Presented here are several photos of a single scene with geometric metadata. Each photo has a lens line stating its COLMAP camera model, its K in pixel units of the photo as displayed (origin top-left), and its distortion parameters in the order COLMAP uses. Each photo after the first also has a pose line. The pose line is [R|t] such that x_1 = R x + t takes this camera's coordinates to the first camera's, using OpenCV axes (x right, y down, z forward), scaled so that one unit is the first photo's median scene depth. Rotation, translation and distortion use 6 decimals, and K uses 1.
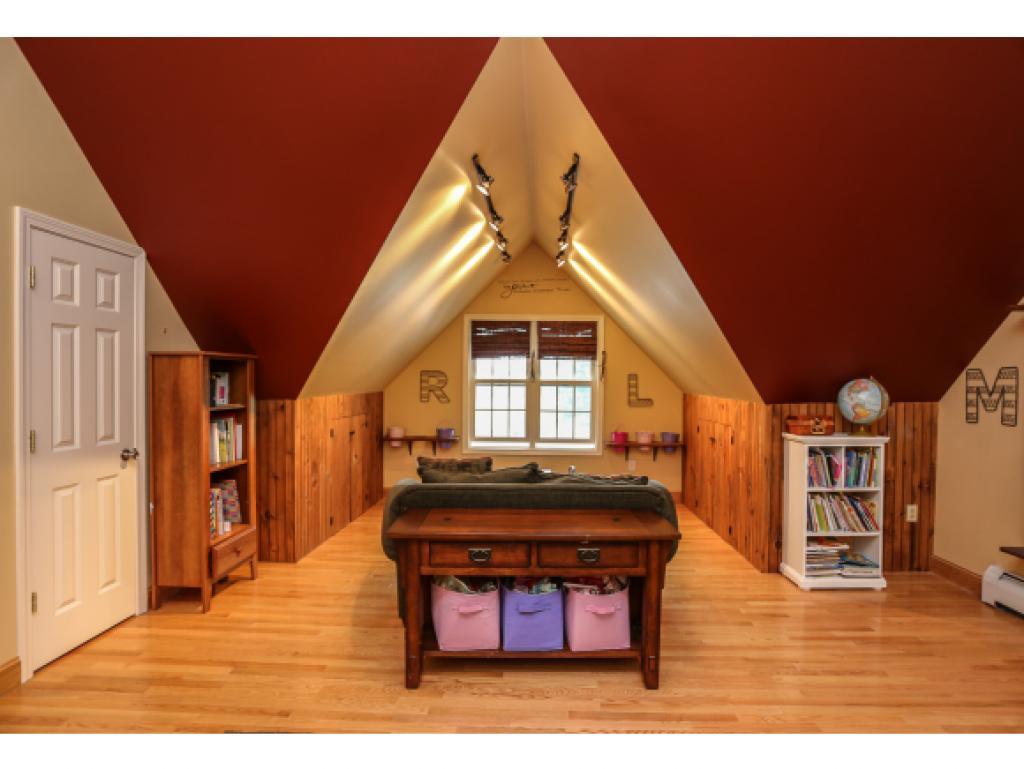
lens RADIAL K [[525.0, 0, 518.6], [0, 525.0, 386.3], [0, 0, 1]] dist [-0.059470, 0.022903]
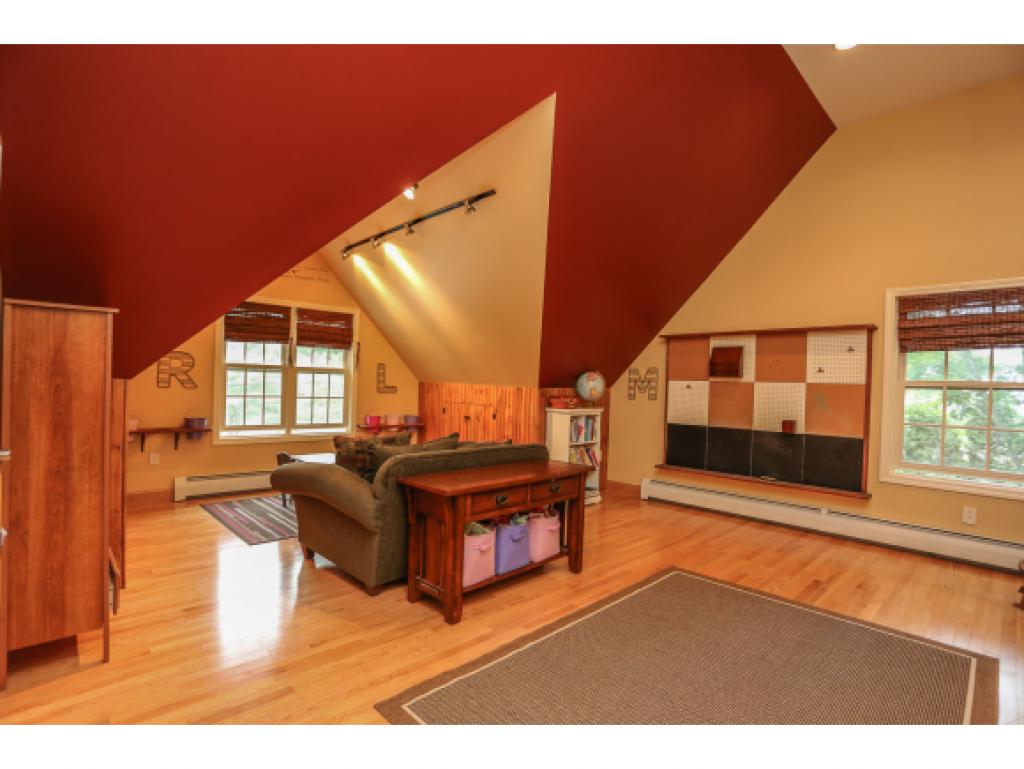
lens RADIAL K [[503.3, 0, 489.6], [0, 503.3, 391.0], [0, 0, 1]] dist [-0.017848, 0.001372]
pose [[0.722376, 0.003057, 0.691494, -0.374508], [-0.016552, 0.999780, 0.012871, 0.017057], [-0.691303, -0.020743, 0.722268, 0.053313]]
